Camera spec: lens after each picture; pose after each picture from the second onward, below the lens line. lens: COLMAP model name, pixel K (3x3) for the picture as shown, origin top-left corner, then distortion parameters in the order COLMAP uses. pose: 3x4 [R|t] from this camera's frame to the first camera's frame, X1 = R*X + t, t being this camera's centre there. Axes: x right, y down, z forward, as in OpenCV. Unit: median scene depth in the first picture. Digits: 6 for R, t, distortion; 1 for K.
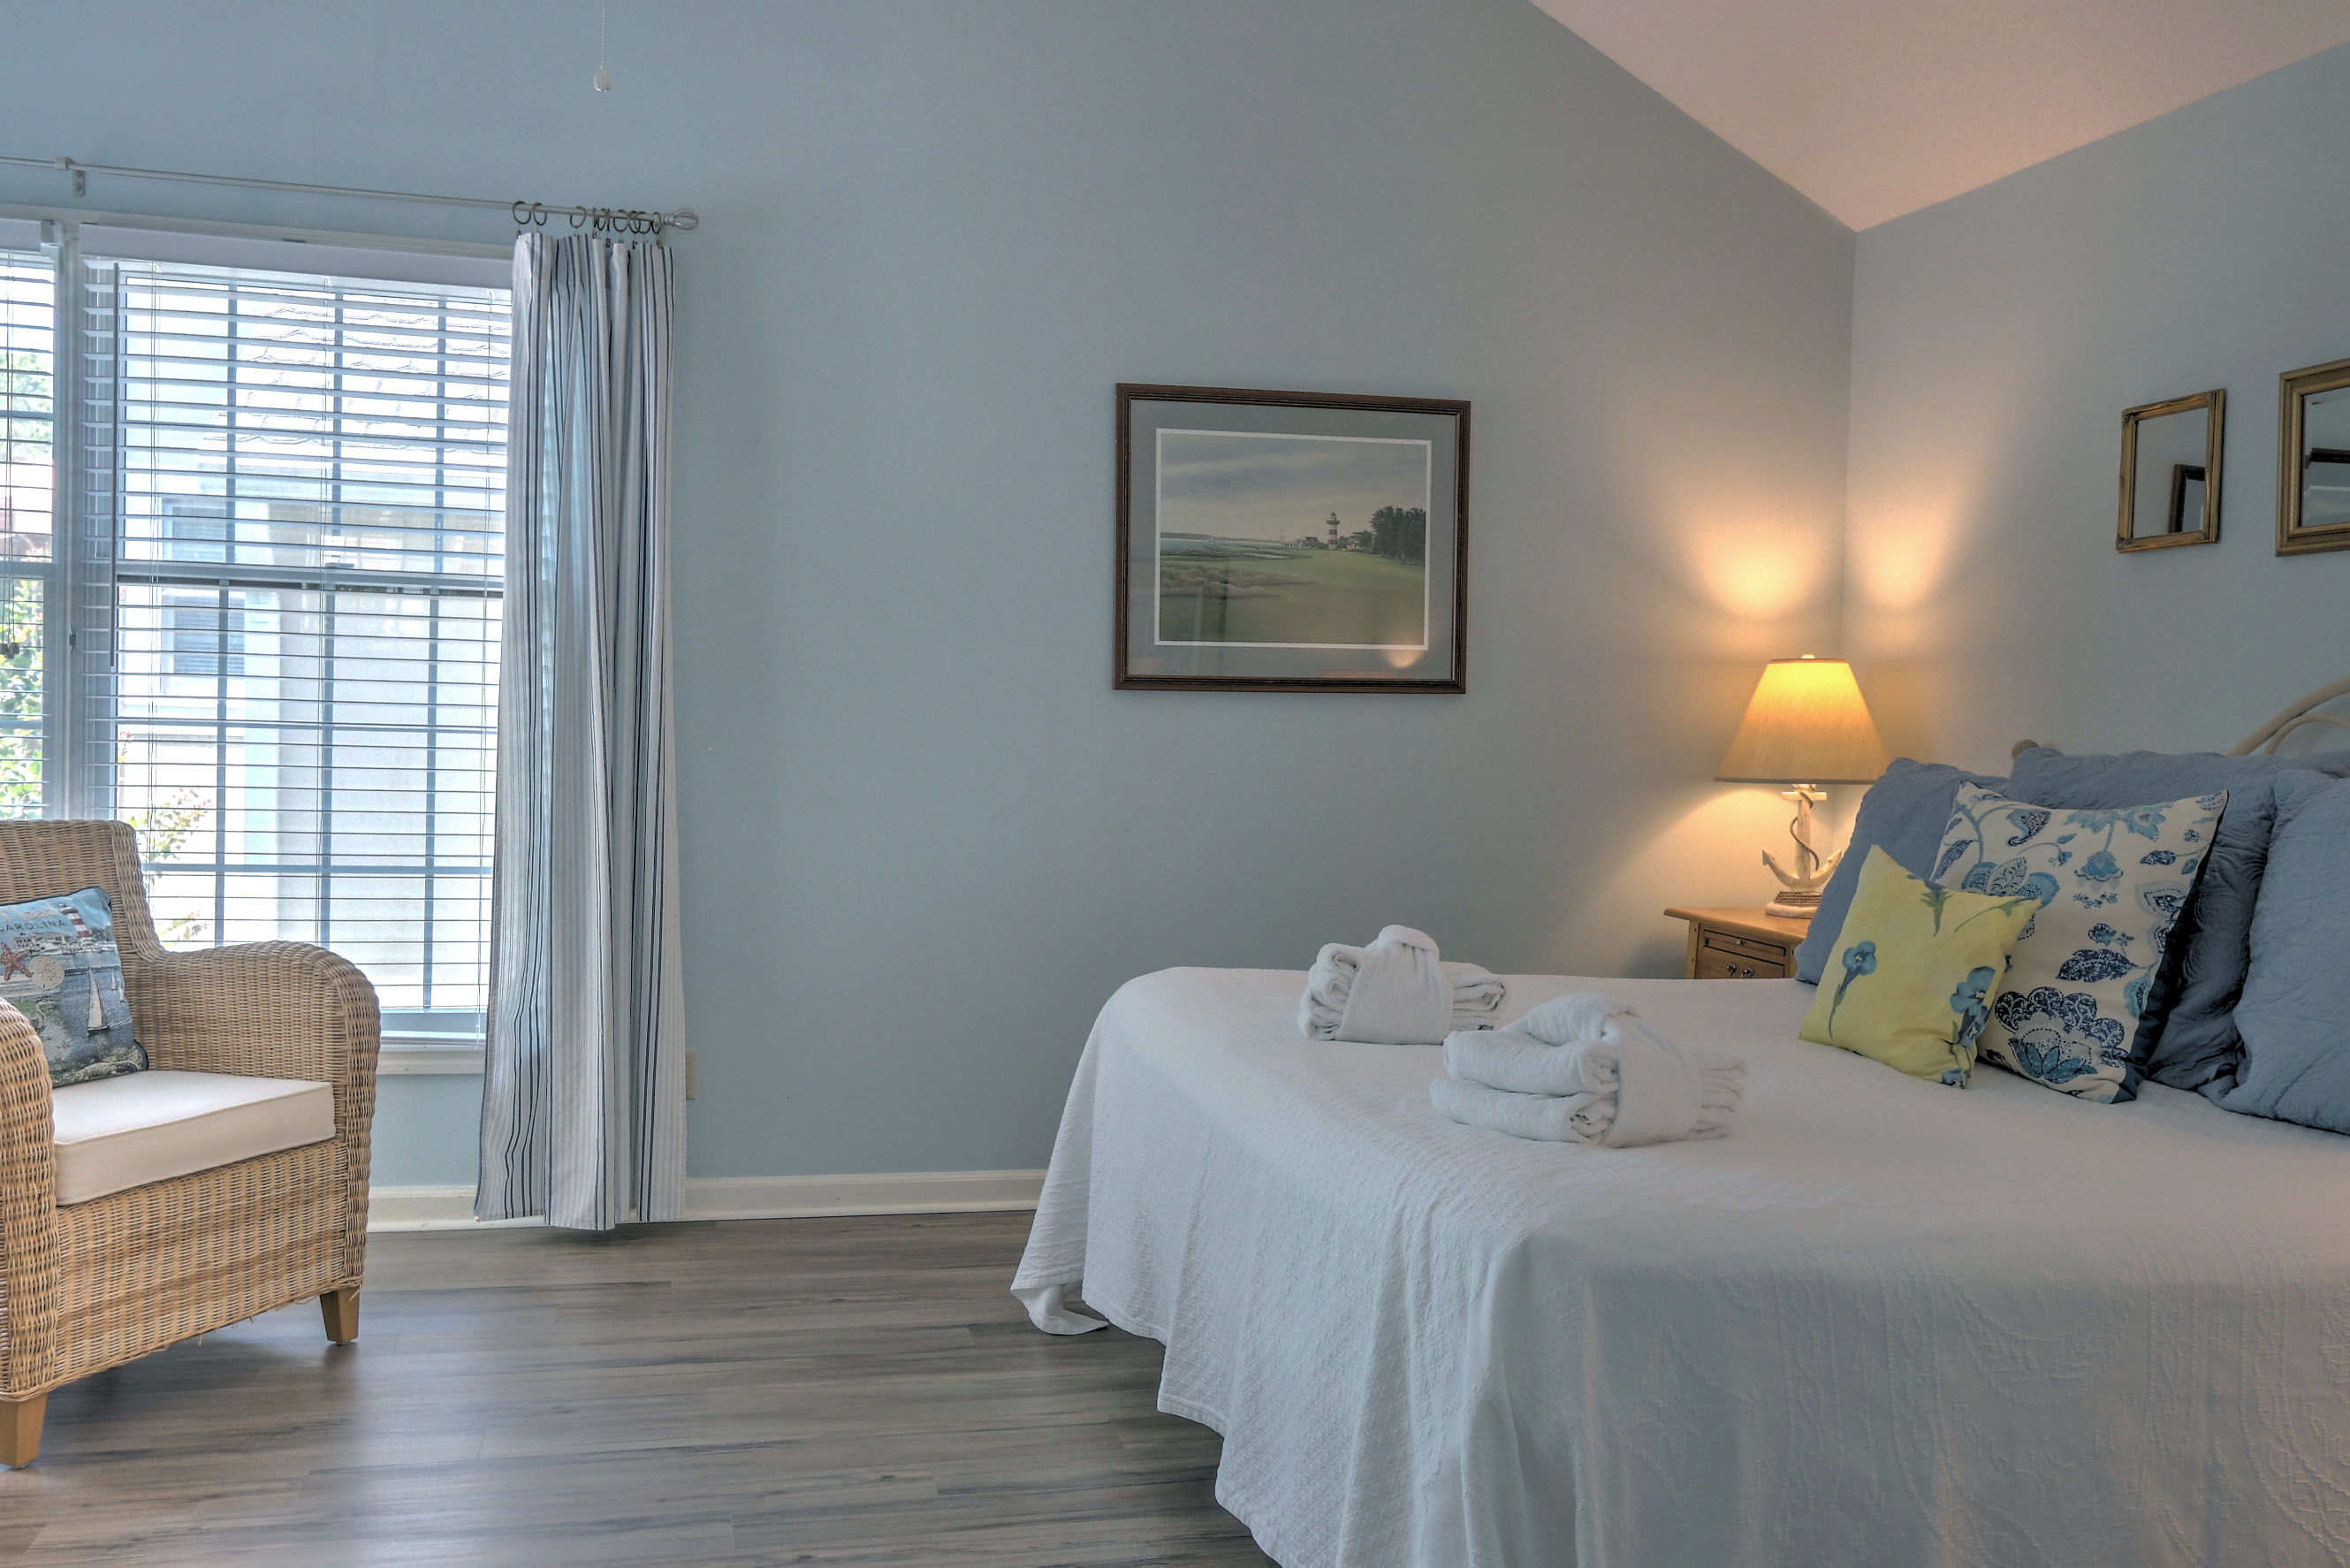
lens RADIAL K [[1926.5, 0, 1162.3], [0, 1926.5, 773.8], [0, 0, 1]] dist [-0.005386, 0.022466]
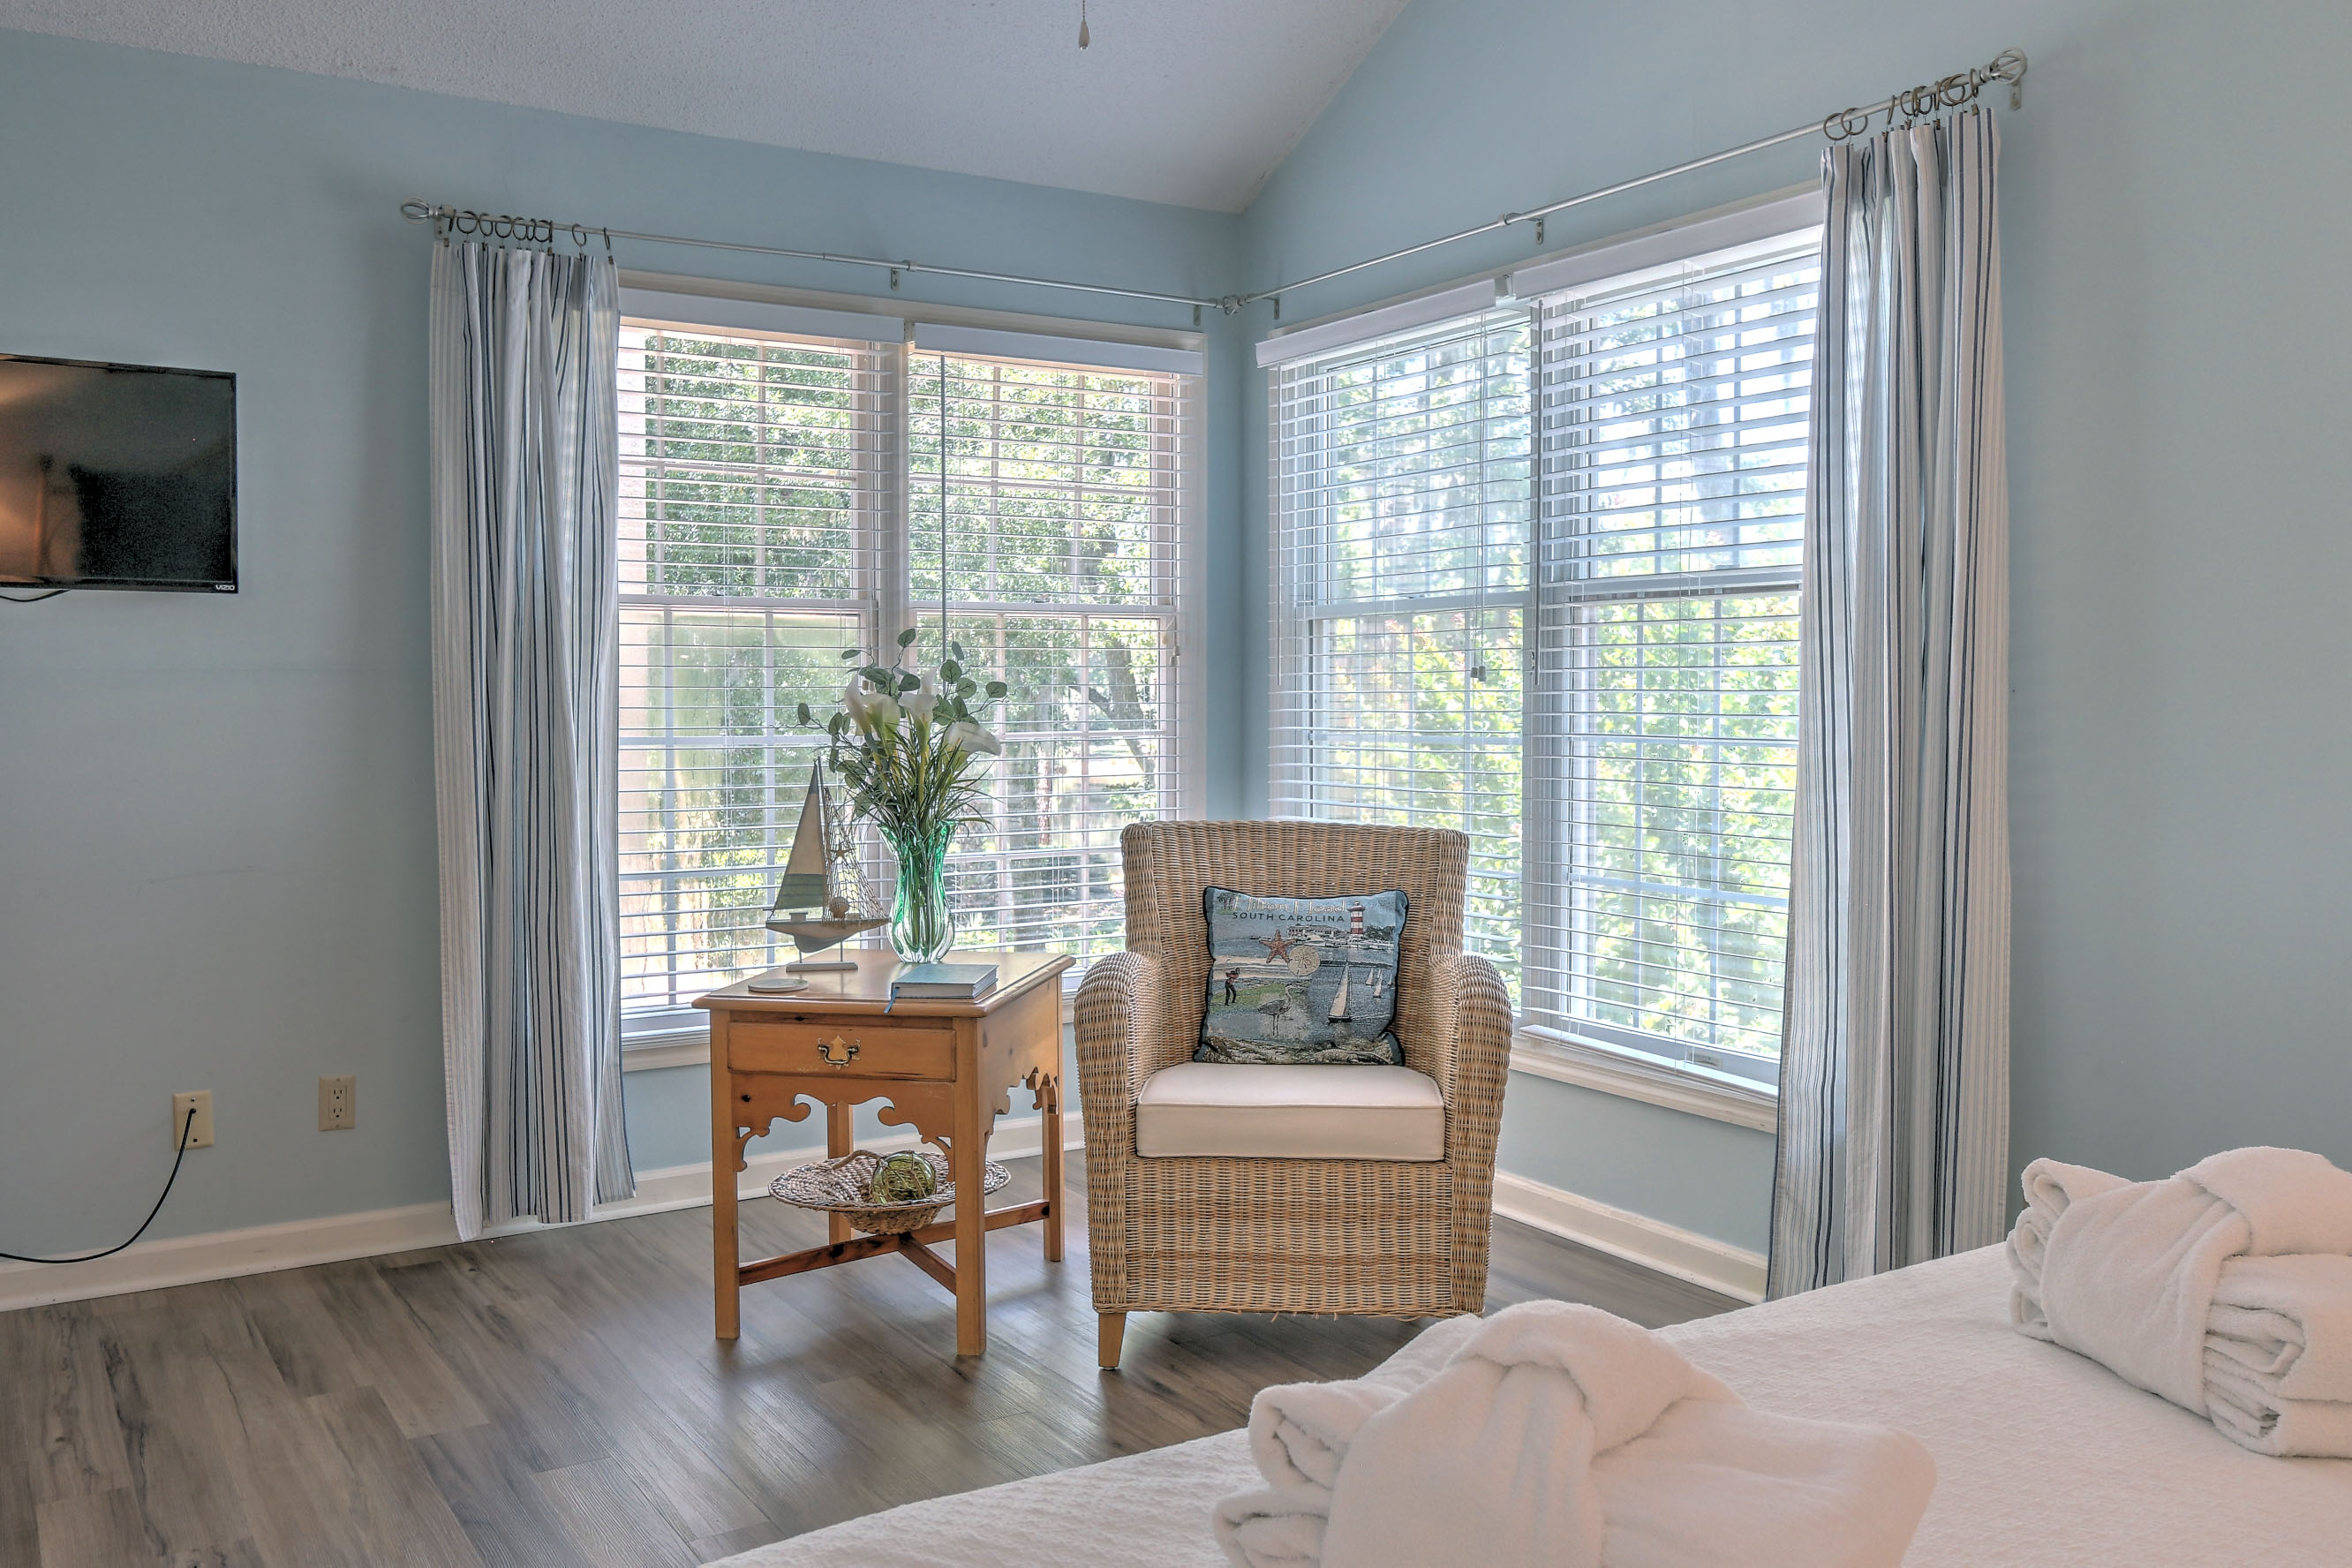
lens RADIAL K [[1928.0, 0, 1163.3], [0, 1928.0, 773.8], [0, 0, 1]] dist [-0.005386, 0.022466]
pose [[0.313581, 0.012158, -0.949484, 0.455210], [-0.023674, 0.999707, 0.004983, -0.009275], [0.949266, 0.020915, 0.313777, 0.561024]]
